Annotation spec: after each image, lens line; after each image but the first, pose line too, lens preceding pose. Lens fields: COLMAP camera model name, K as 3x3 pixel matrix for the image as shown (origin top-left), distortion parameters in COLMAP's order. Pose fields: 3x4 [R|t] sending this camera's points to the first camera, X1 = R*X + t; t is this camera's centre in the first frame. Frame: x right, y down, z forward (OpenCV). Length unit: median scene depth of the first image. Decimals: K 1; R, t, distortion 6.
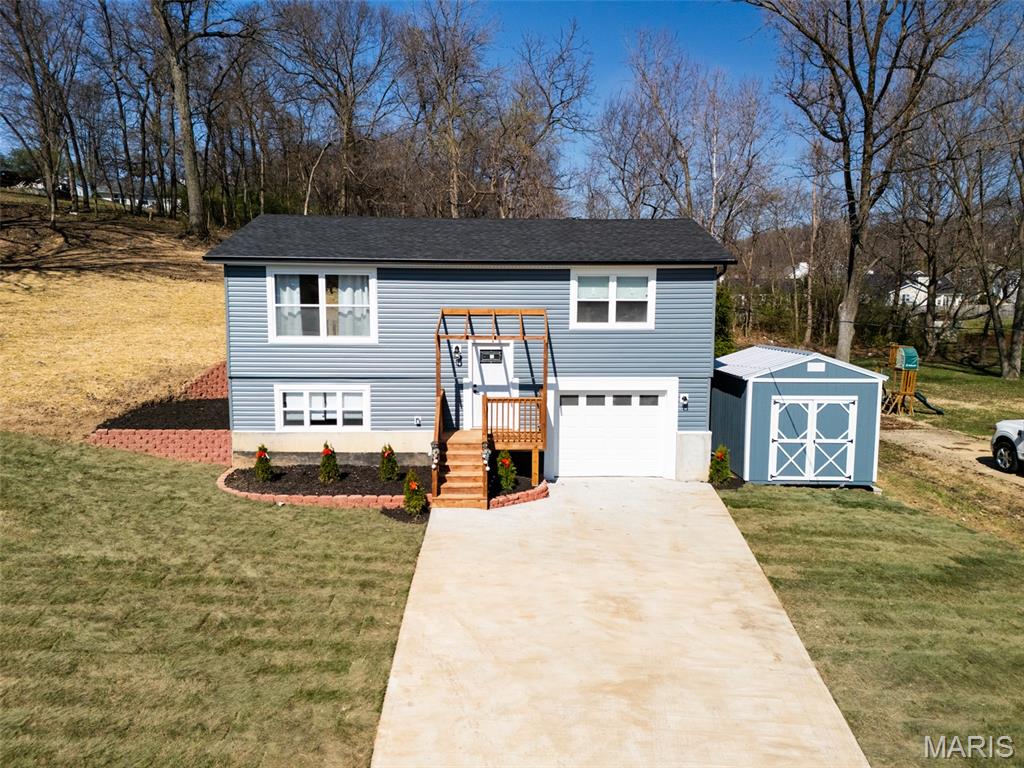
lens RADIAL K [[748.1, 0, 510.6], [0, 748.1, 383.6], [0, 0, 1]] dist [0.078502, -0.072972]
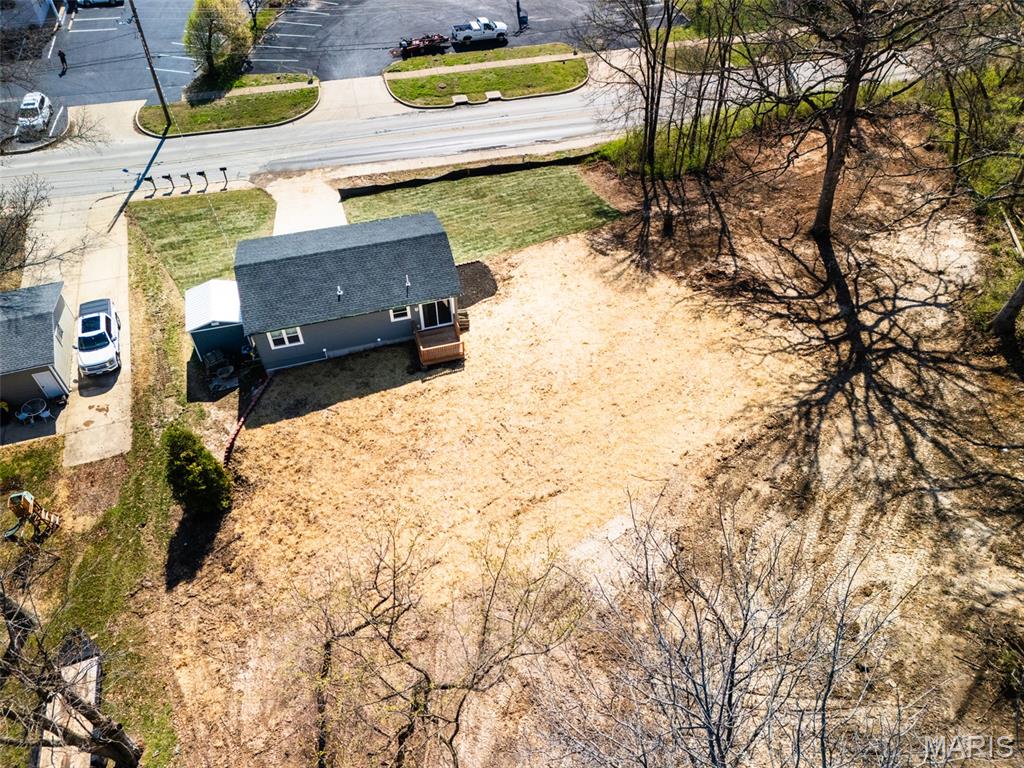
lens RADIAL K [[748.1, 0, 510.6], [0, 748.1, 383.6], [0, 0, 1]] dist [0.078502, -0.072972]
pose [[-0.966543, 0.182856, -0.179883, -0.062846], [-0.038127, 0.591082, 0.805710, -1.992726], [0.253654, 0.785612, -0.564334, 3.066976]]
